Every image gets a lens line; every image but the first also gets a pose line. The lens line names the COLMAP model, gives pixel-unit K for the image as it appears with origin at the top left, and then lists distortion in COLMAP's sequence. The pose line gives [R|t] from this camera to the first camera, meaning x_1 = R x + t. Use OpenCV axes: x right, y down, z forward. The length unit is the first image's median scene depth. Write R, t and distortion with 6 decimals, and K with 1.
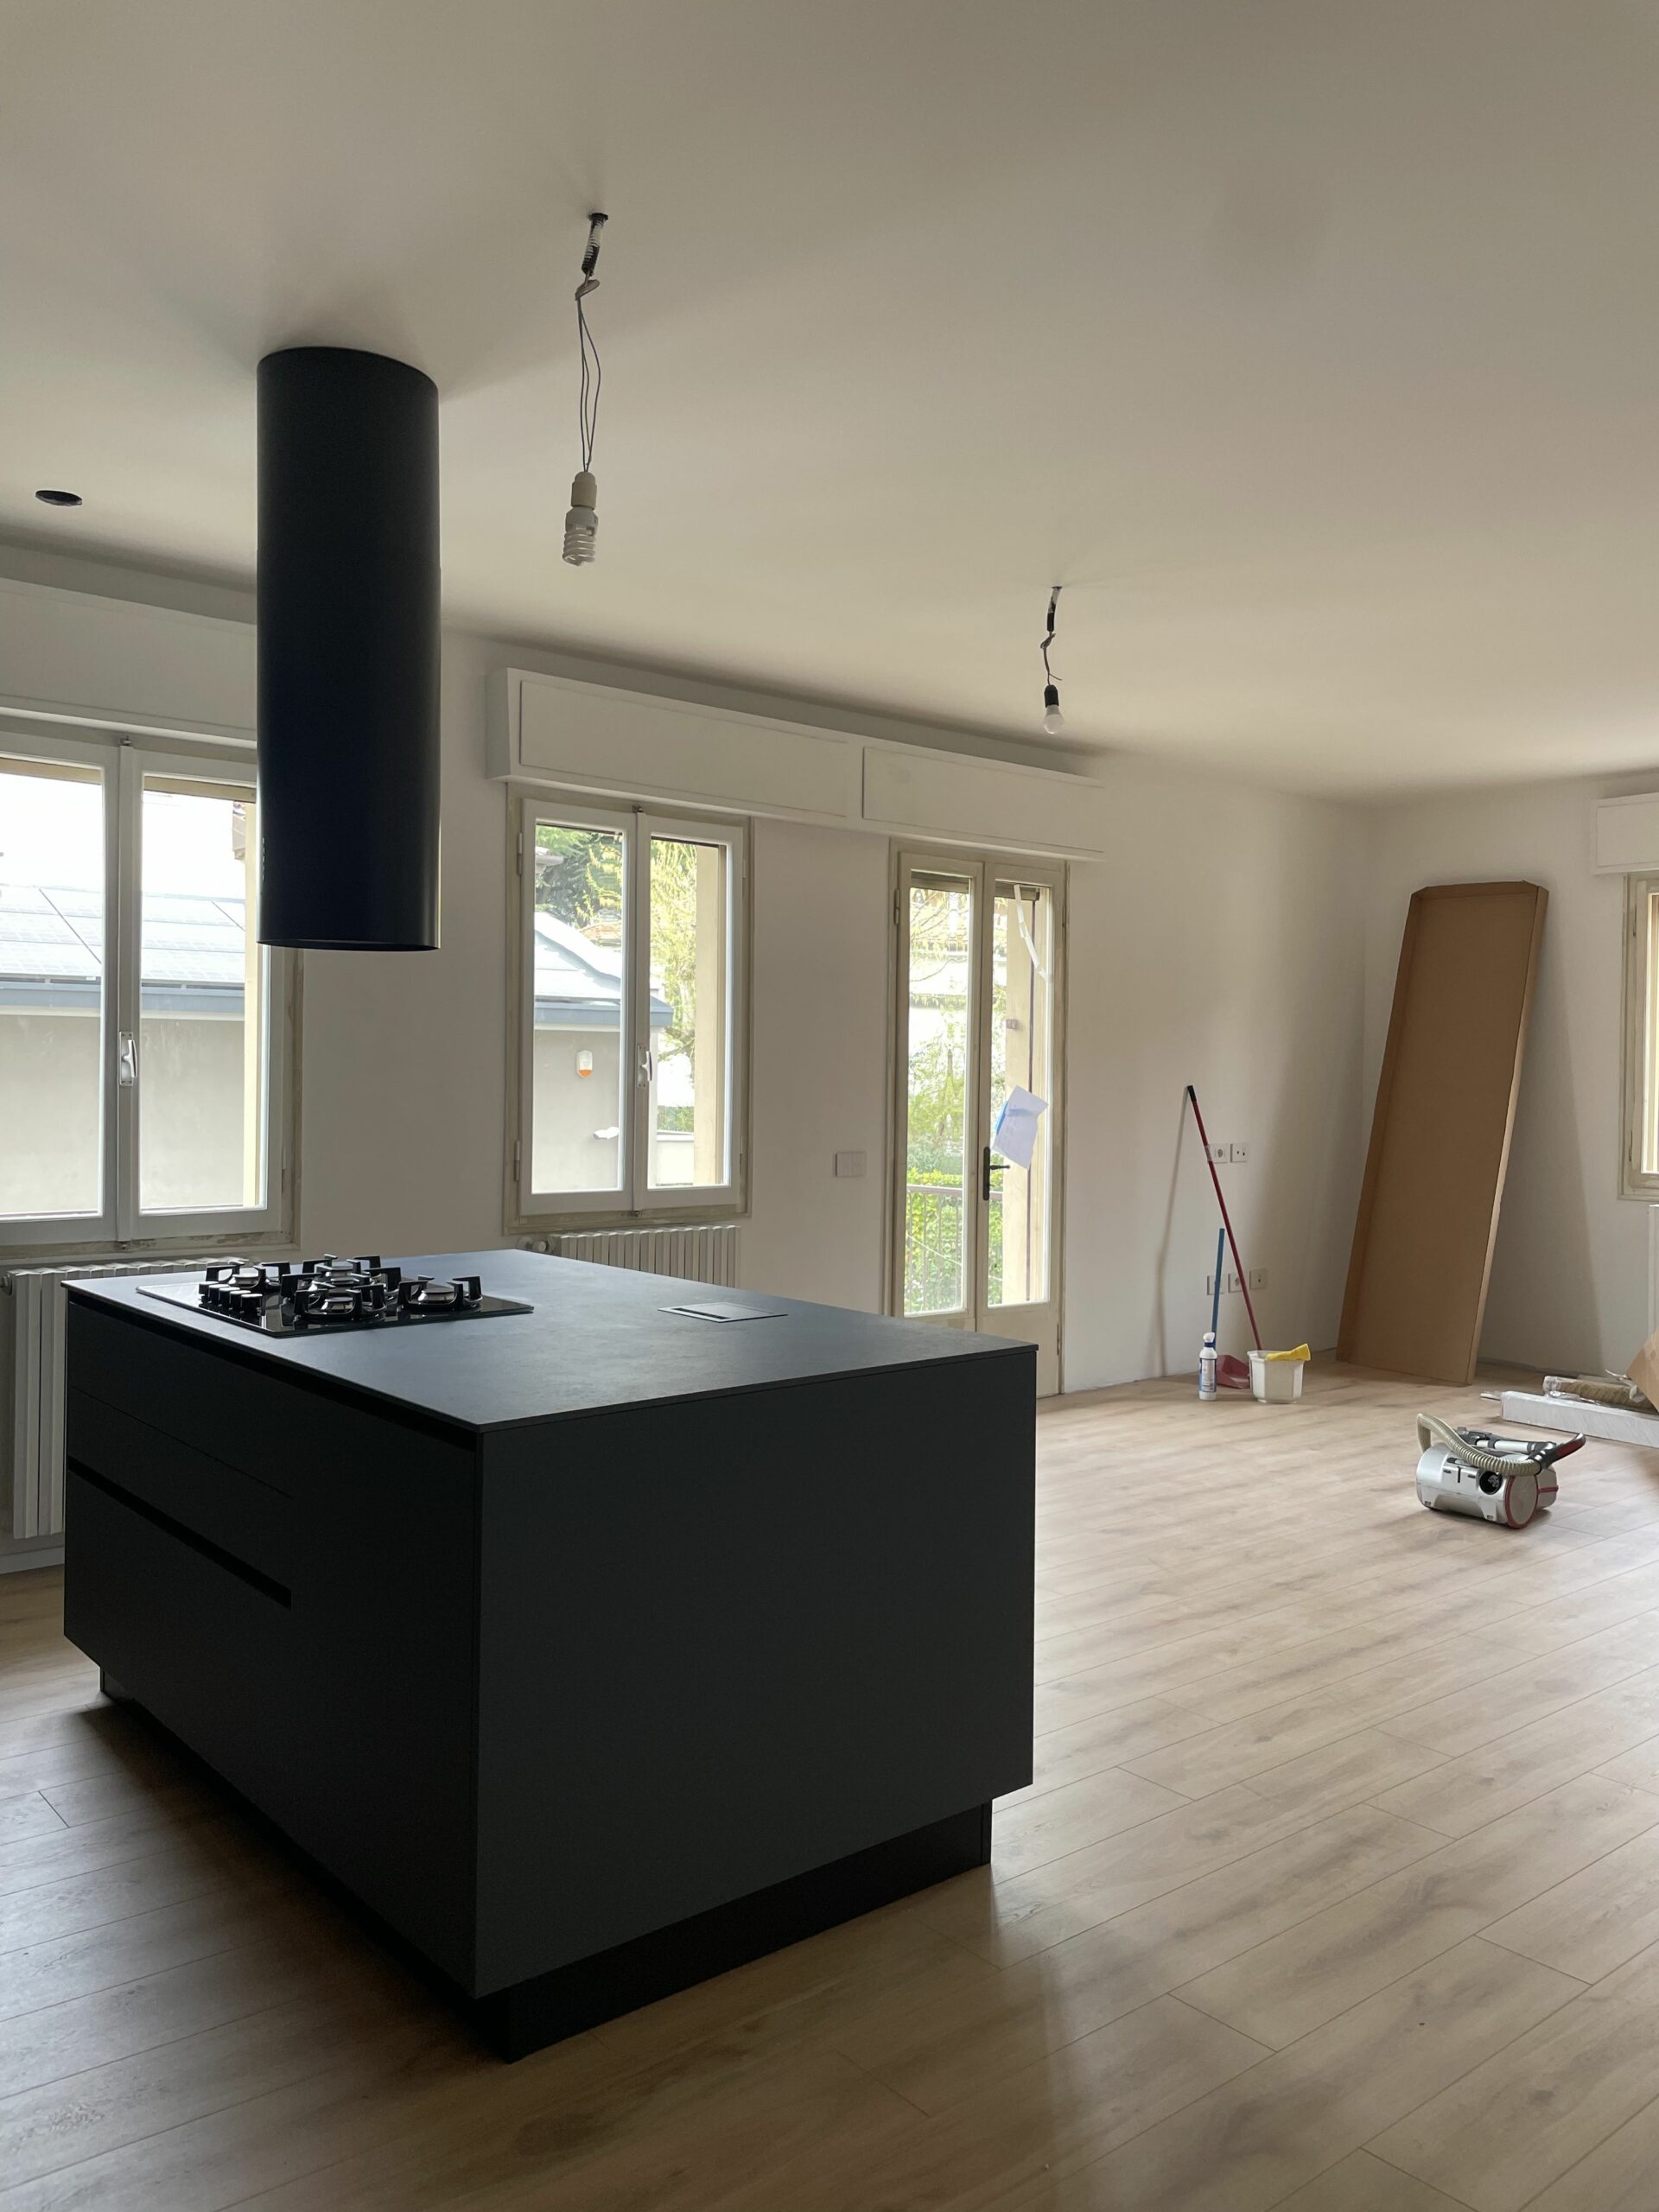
lens RADIAL K [[1673.6, 0, 844.9], [0, 1673.6, 1102.6], [0, 0, 1]] dist [0.038325, -0.008580]
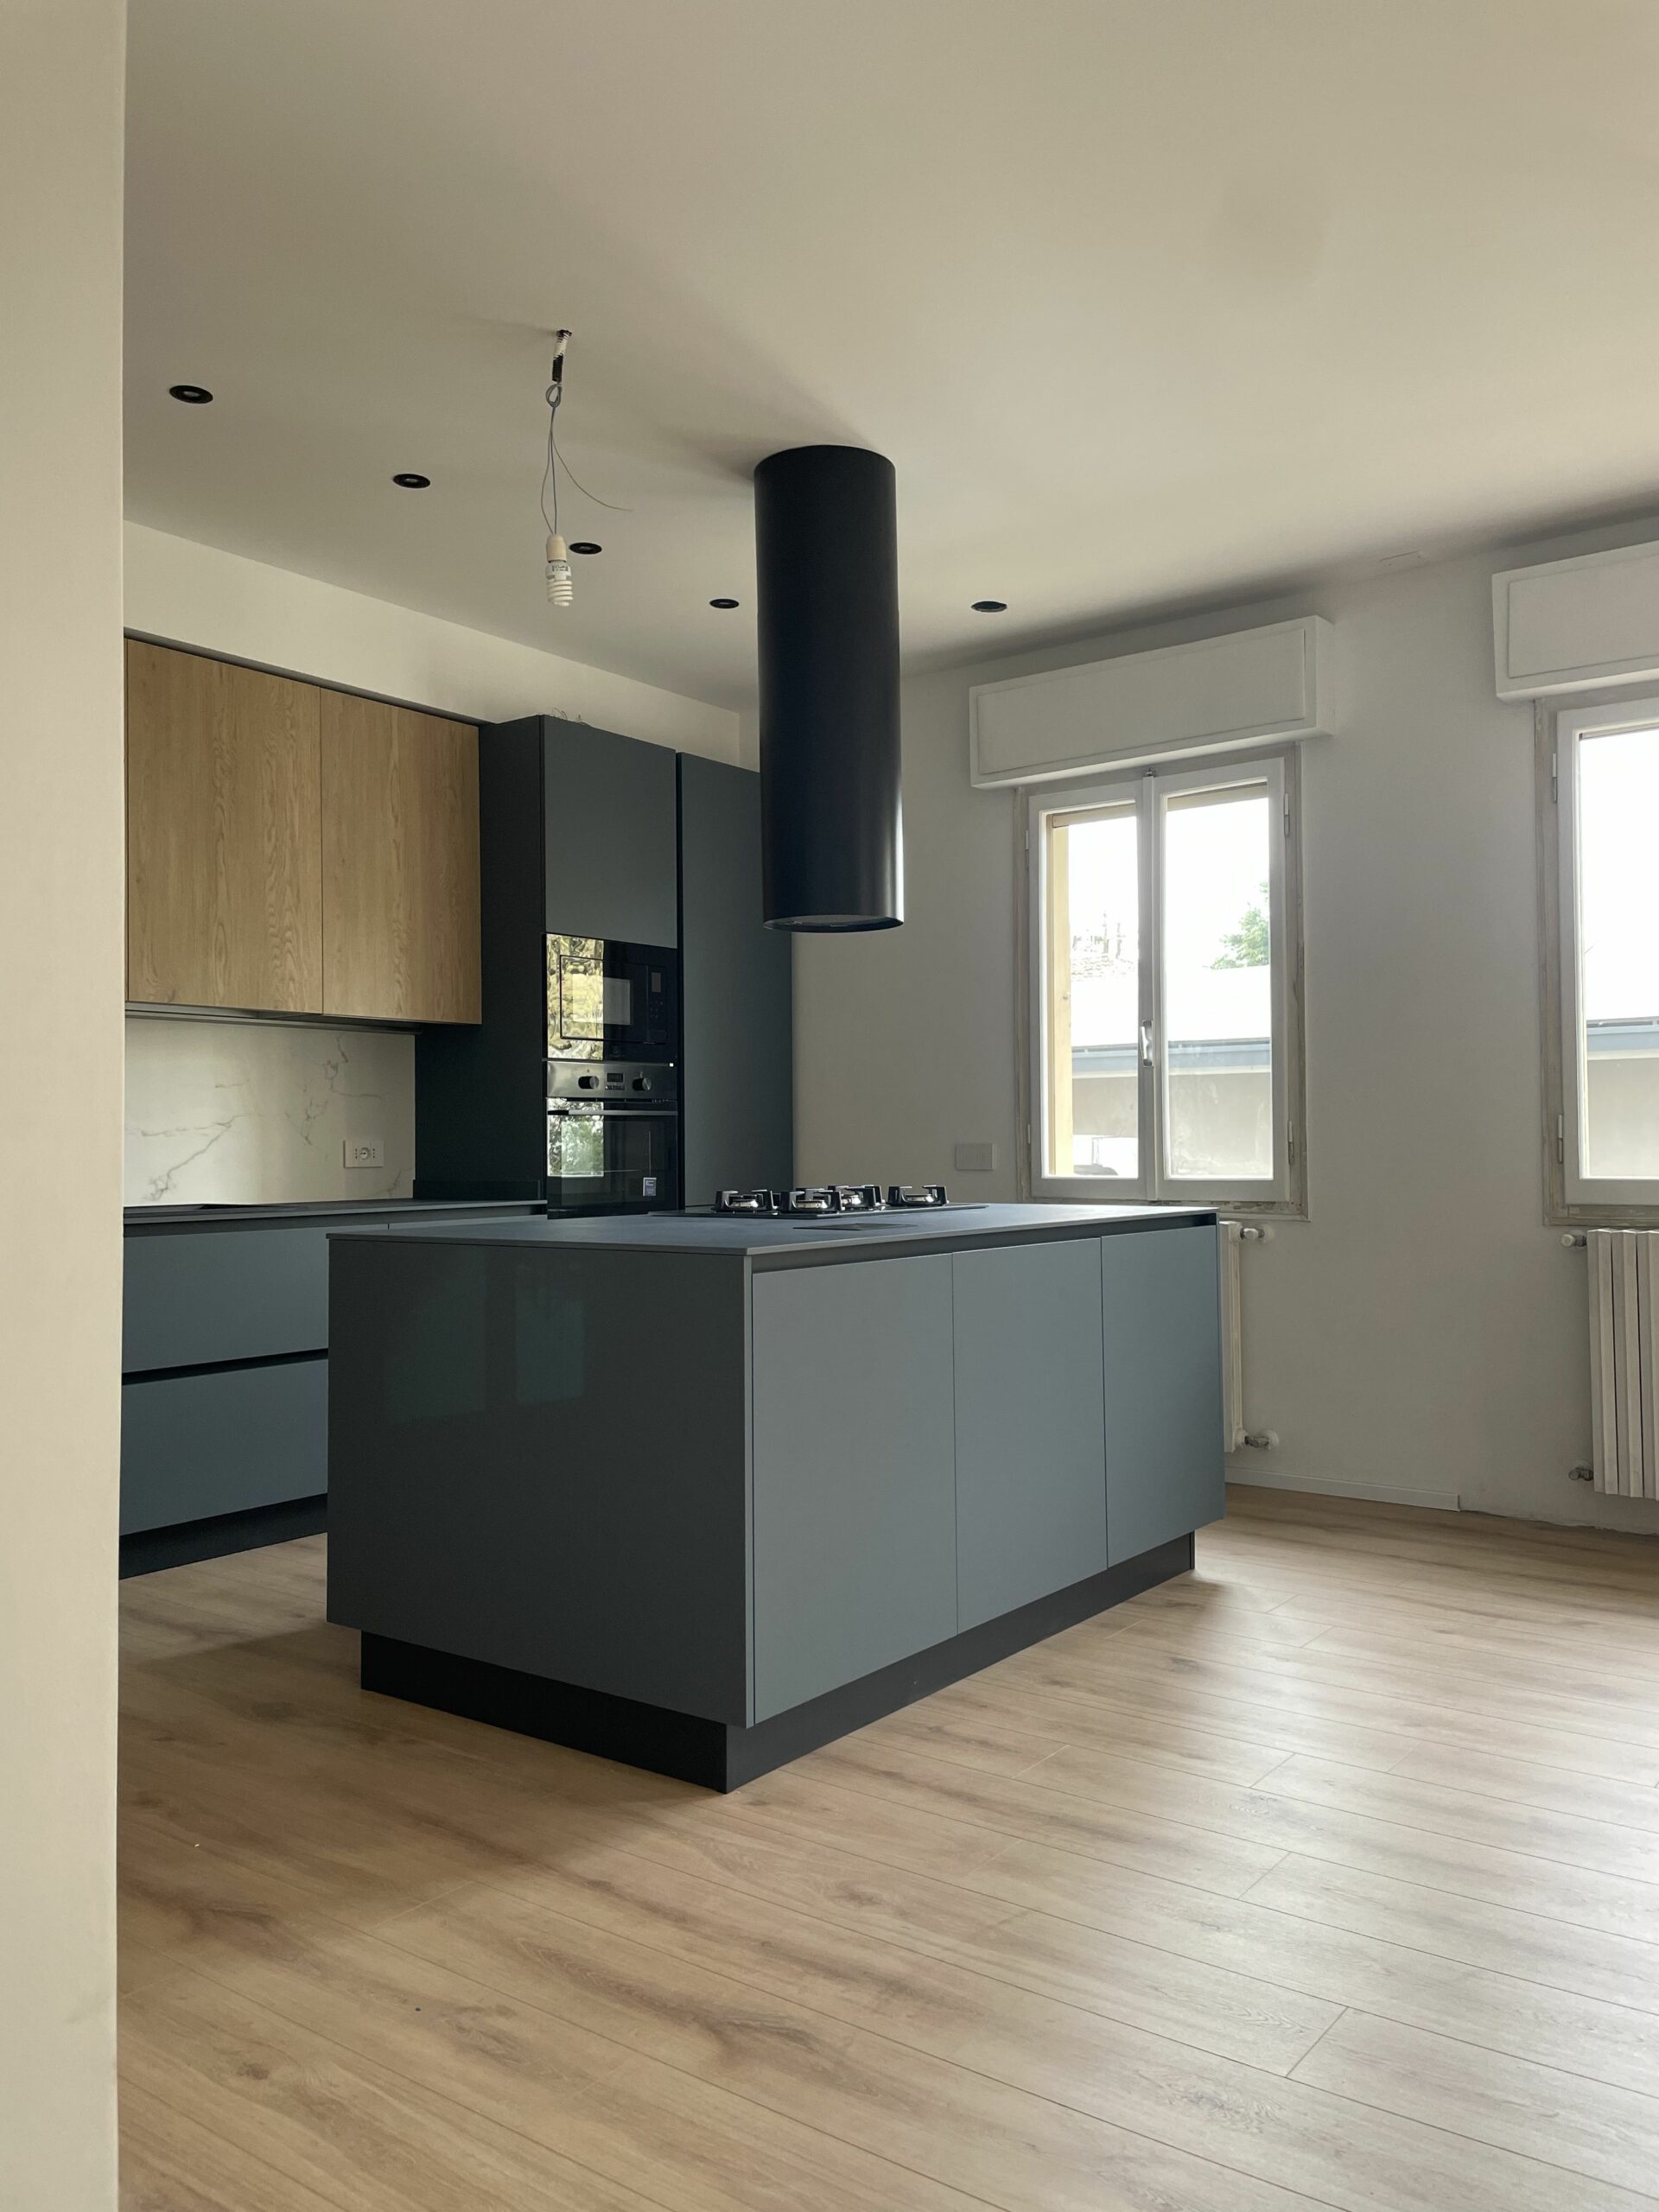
lens RADIAL K [[1673.6, 0, 841.3], [0, 1673.6, 1107.4], [0, 0, 1]] dist [0.038325, -0.008580]
pose [[0.232716, -0.037672, -0.971815, 0.975677], [-0.011706, 0.999069, -0.041532, 0.104358], [0.972474, 0.021041, 0.232058, 0.800998]]
